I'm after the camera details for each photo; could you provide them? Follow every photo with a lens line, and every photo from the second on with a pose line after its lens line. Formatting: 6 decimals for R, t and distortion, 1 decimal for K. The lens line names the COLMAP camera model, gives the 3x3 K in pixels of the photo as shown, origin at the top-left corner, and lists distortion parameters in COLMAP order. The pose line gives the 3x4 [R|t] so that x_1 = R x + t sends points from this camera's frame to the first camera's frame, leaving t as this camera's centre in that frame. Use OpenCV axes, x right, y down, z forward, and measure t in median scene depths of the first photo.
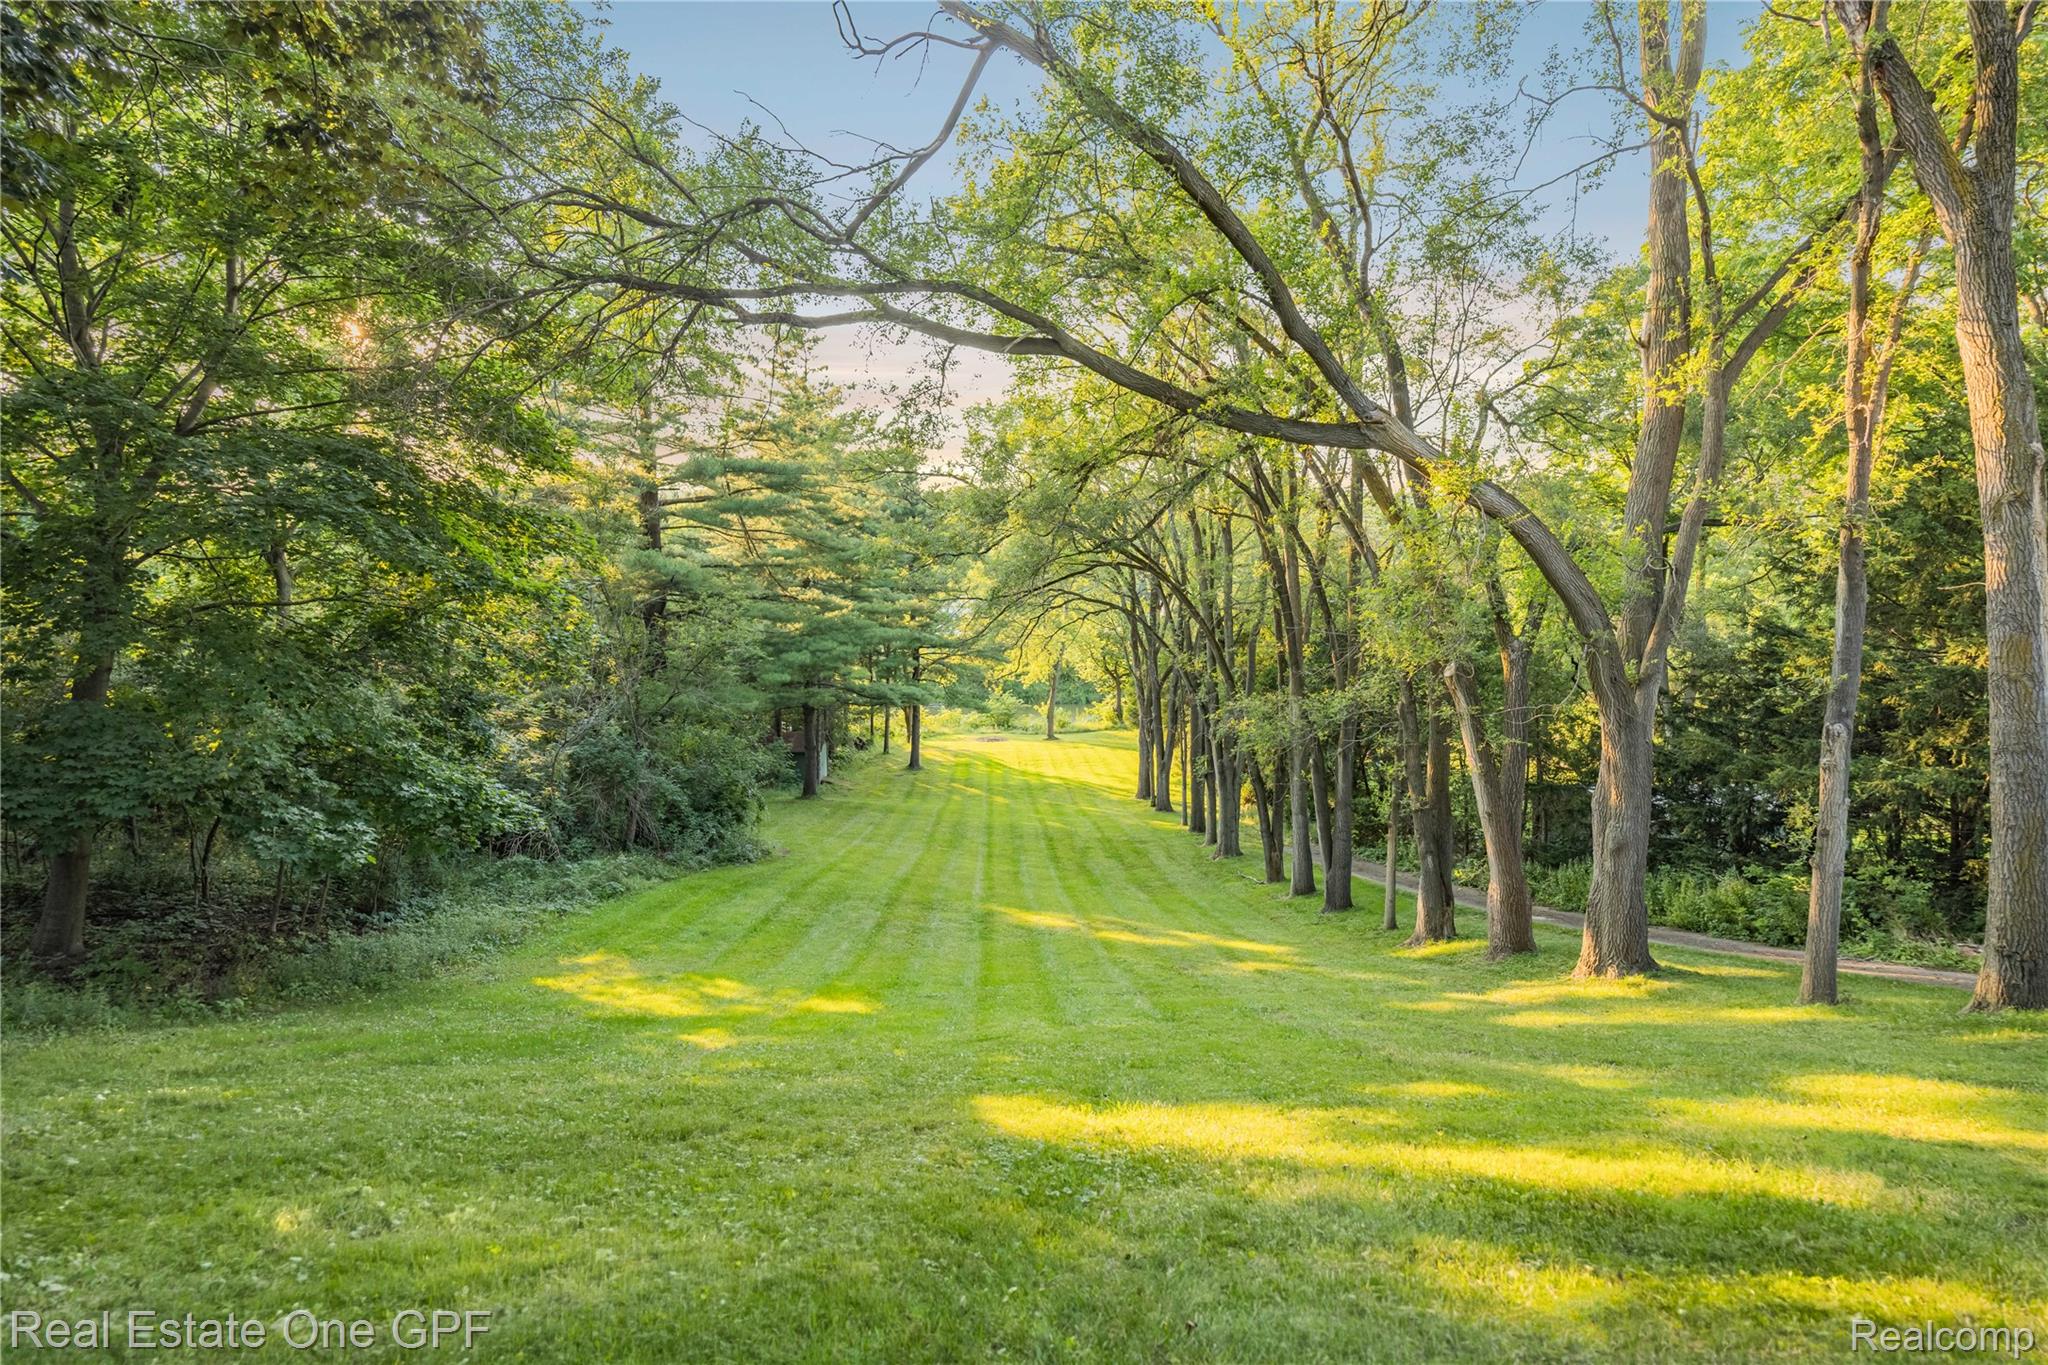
lens RADIAL K [[1036.2, 0, 1016.9], [0, 1036.2, 688.6], [0, 0, 1]] dist [0.003264, -0.000788]
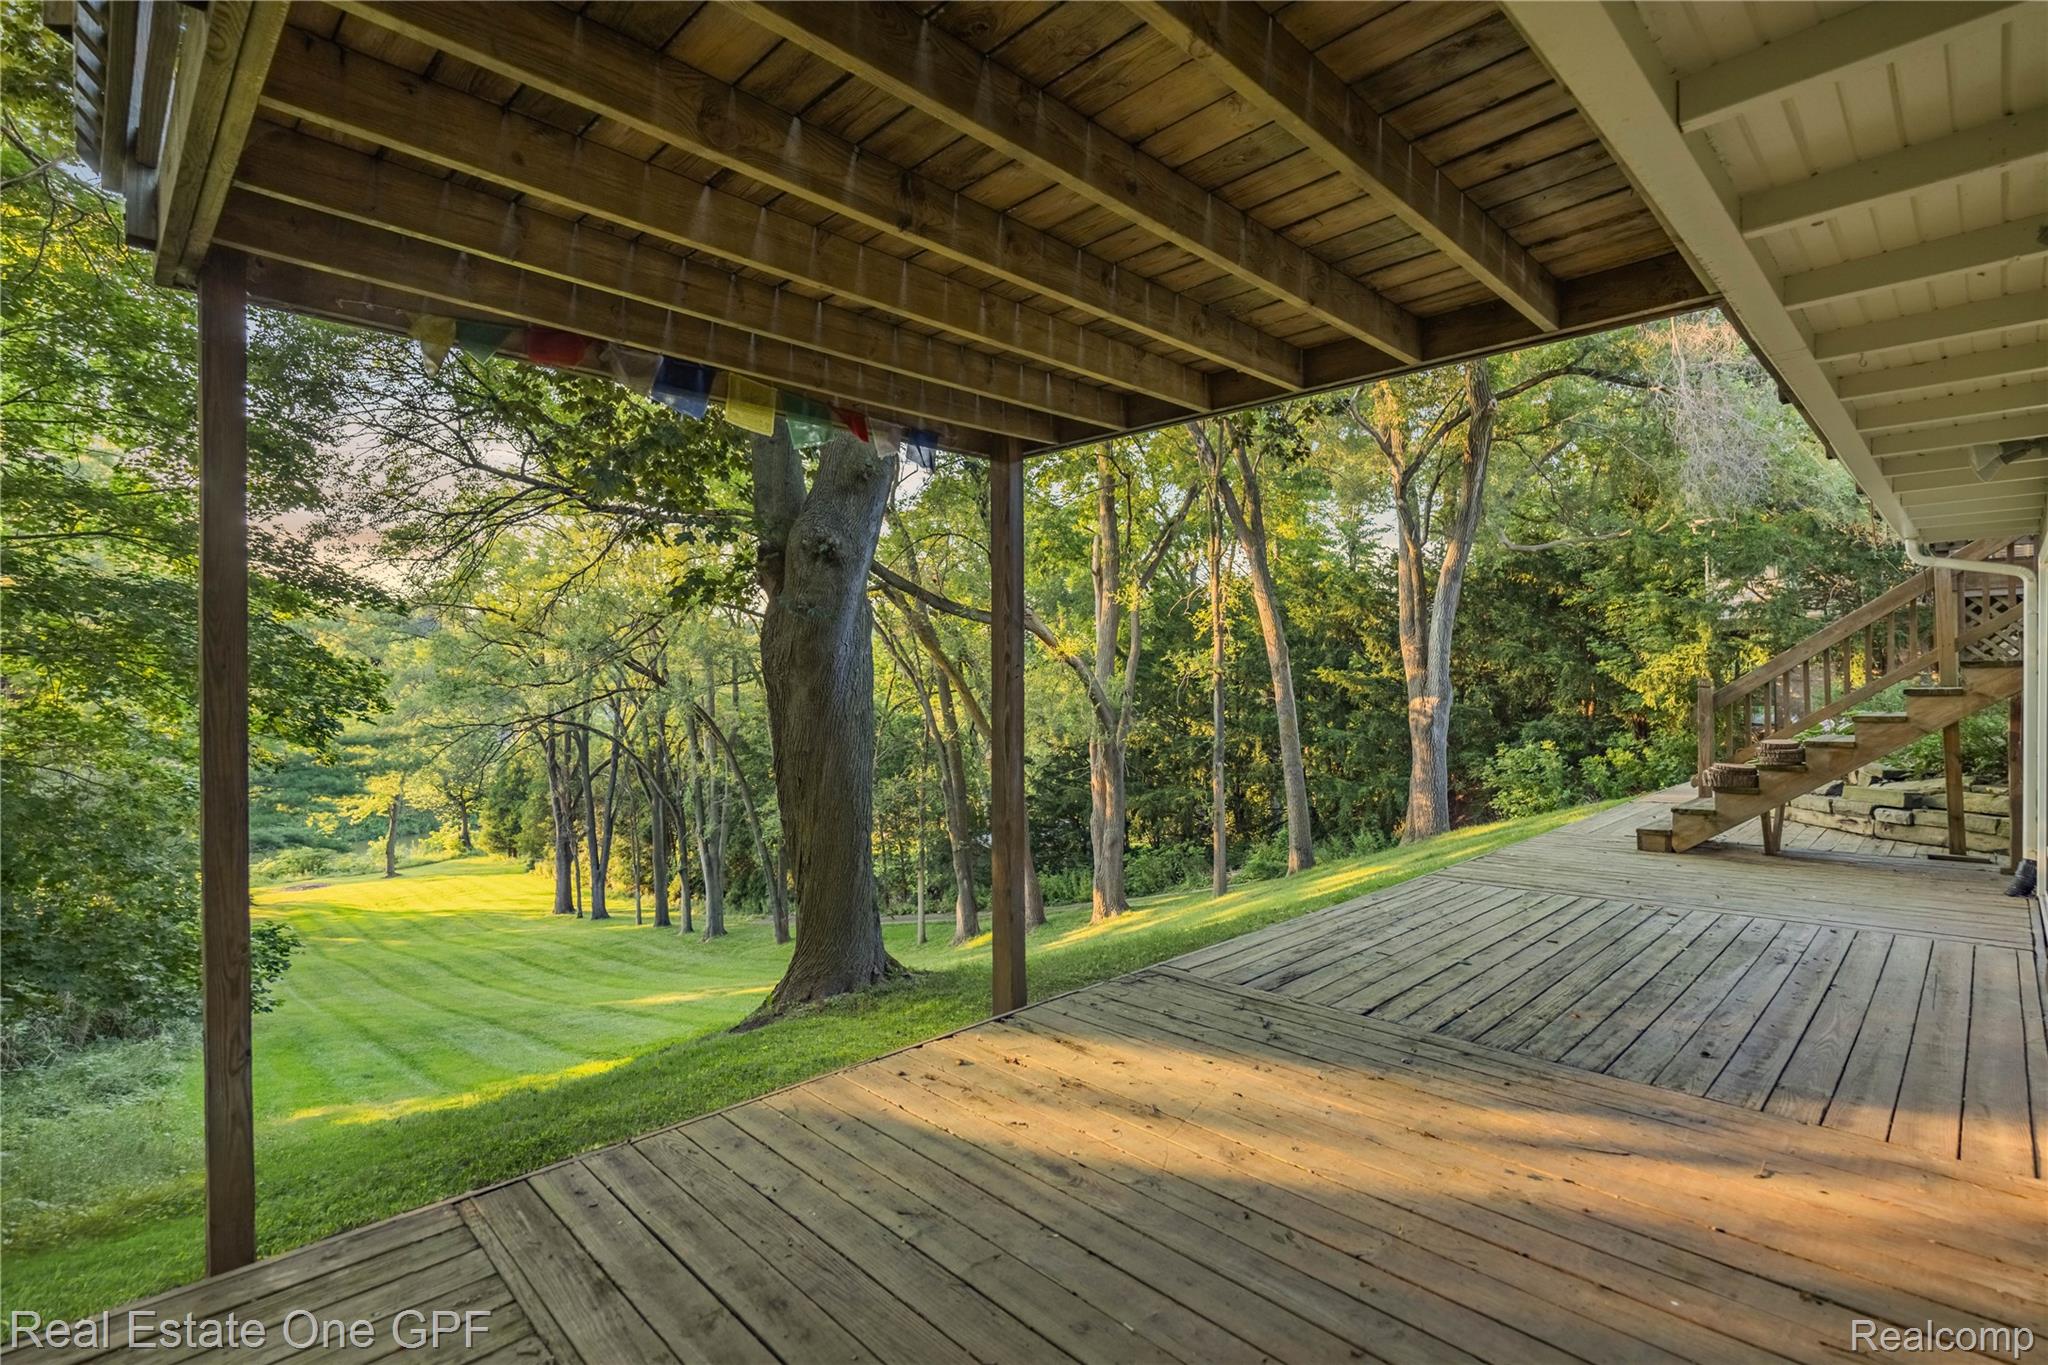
lens RADIAL K [[916.0, 0, 1068.0], [0, 916.0, 681.3], [0, 0, 1]] dist [-0.005725, 0.000606]
pose [[0.754129, -0.014703, 0.656562, -0.206532], [0.091850, 0.992284, -0.083278, -0.000603], [-0.650271, 0.123108, 0.749661, -0.075257]]
